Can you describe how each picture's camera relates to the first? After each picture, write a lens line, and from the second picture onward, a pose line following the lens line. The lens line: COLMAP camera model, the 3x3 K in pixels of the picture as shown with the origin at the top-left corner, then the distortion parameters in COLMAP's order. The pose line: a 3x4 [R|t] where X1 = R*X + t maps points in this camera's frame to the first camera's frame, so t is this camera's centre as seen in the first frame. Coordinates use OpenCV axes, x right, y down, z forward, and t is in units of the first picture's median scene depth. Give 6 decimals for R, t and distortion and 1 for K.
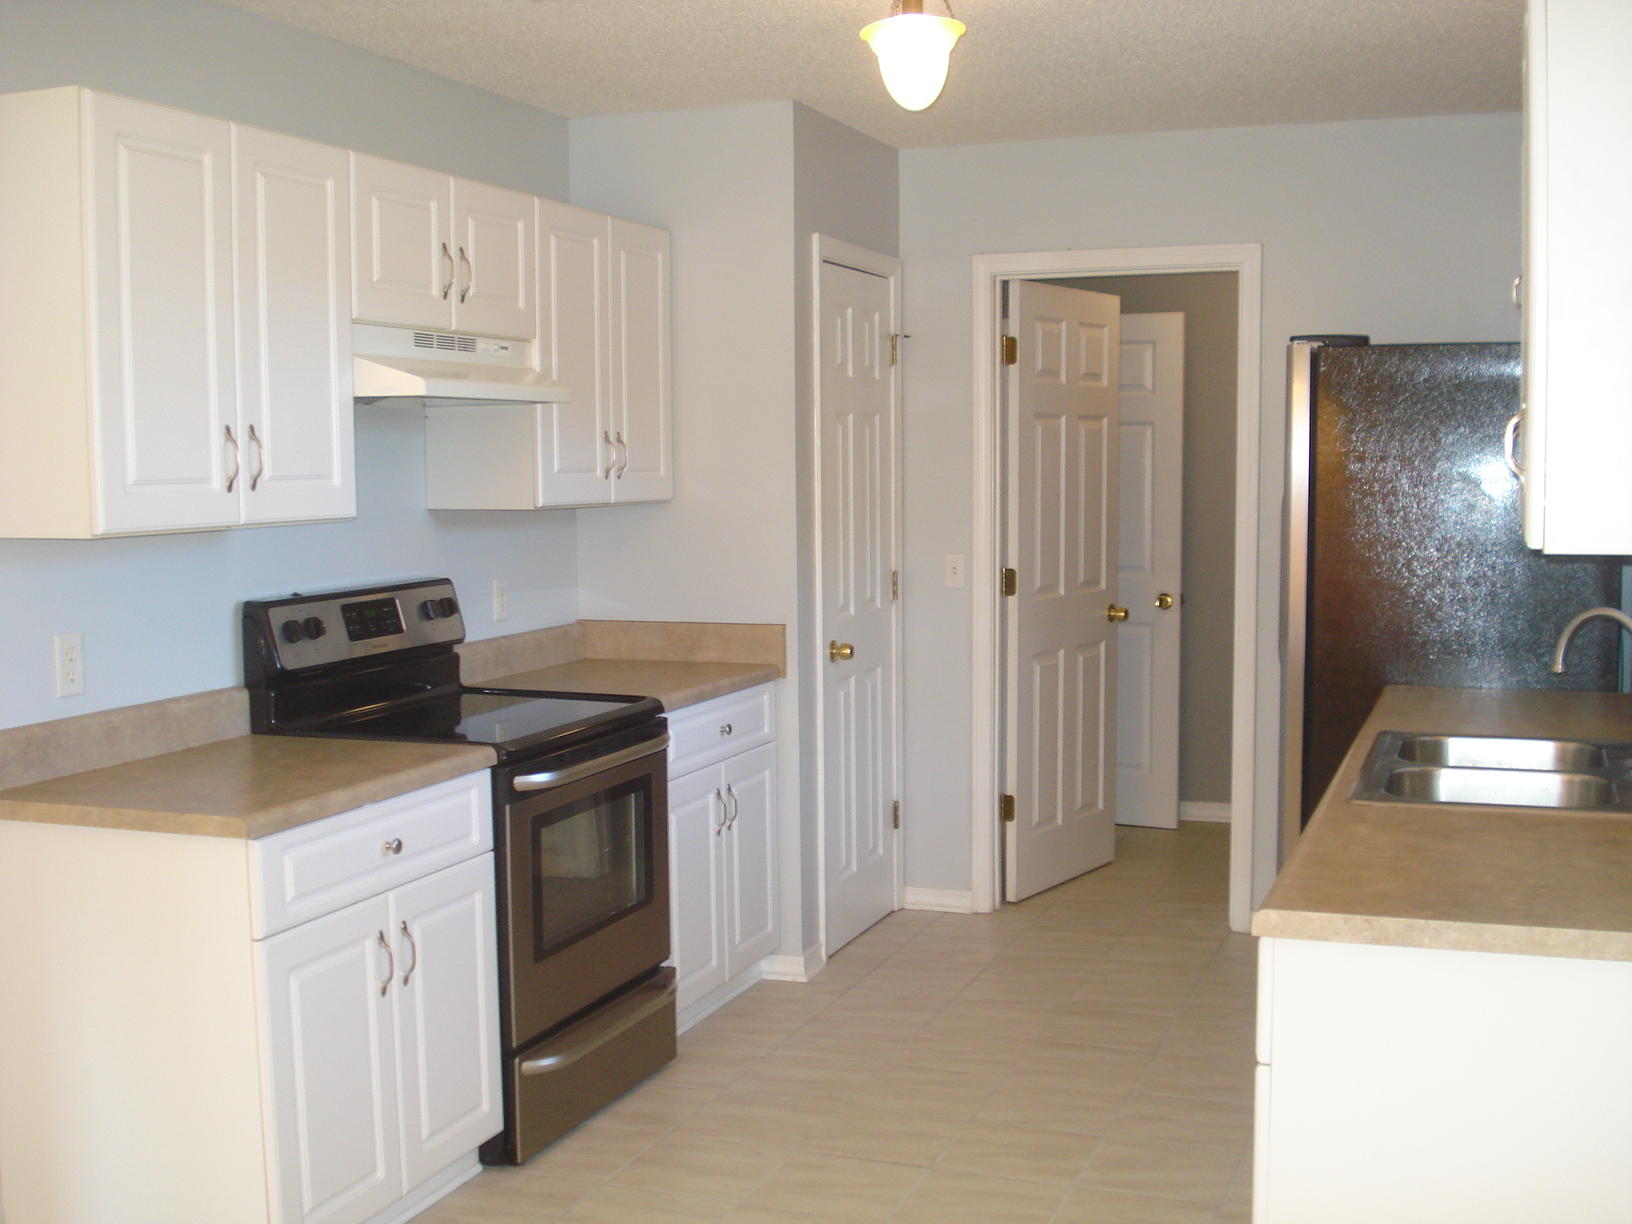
lens RADIAL K [[1876.0, 0, 816.0], [0, 1876.0, 612.0], [0, 0, 1]] dist [-0.071614, -0.025179]
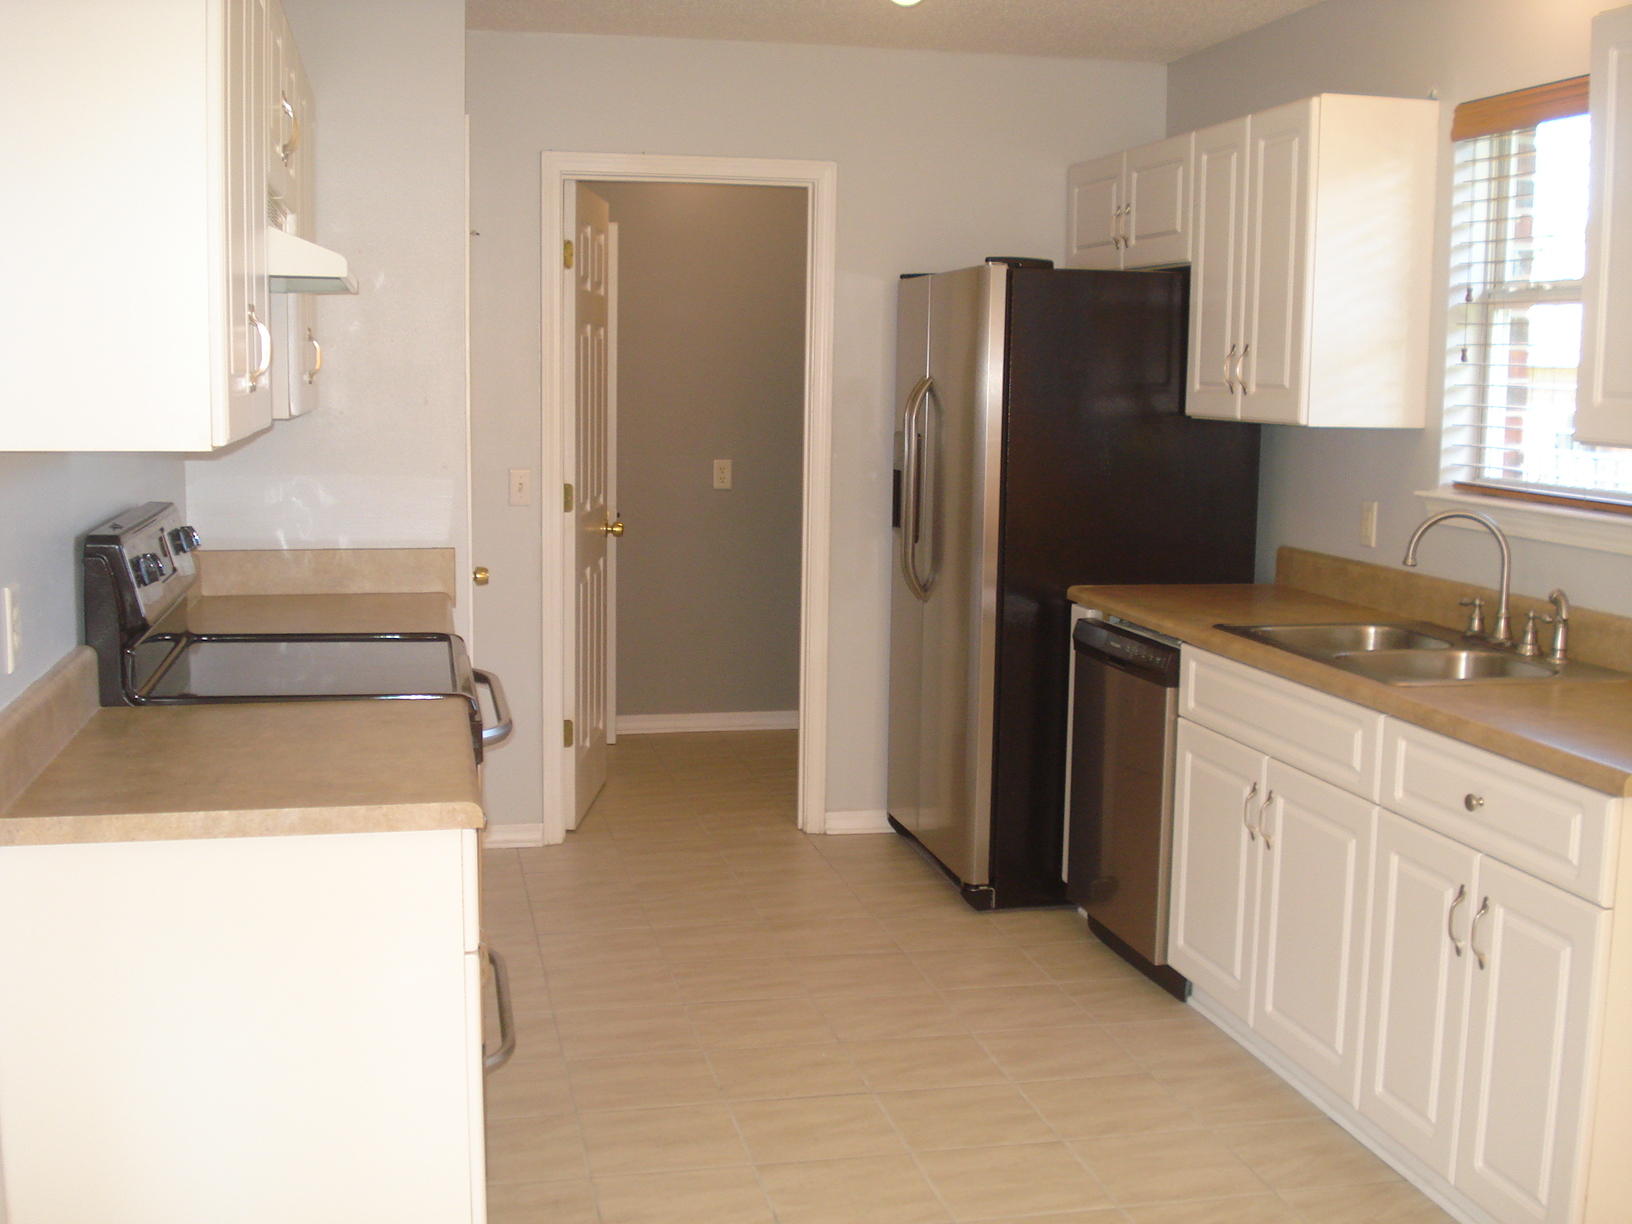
lens RADIAL K [[1876.0, 0, 816.0], [0, 1876.0, 612.0], [0, 0, 1]] dist [-0.071614, -0.025179]
pose [[0.835201, -0.048442, 0.547807, -0.415235], [0.023939, 0.998371, 0.051787, -0.005613], [-0.549423, -0.030138, 0.835000, 0.170386]]
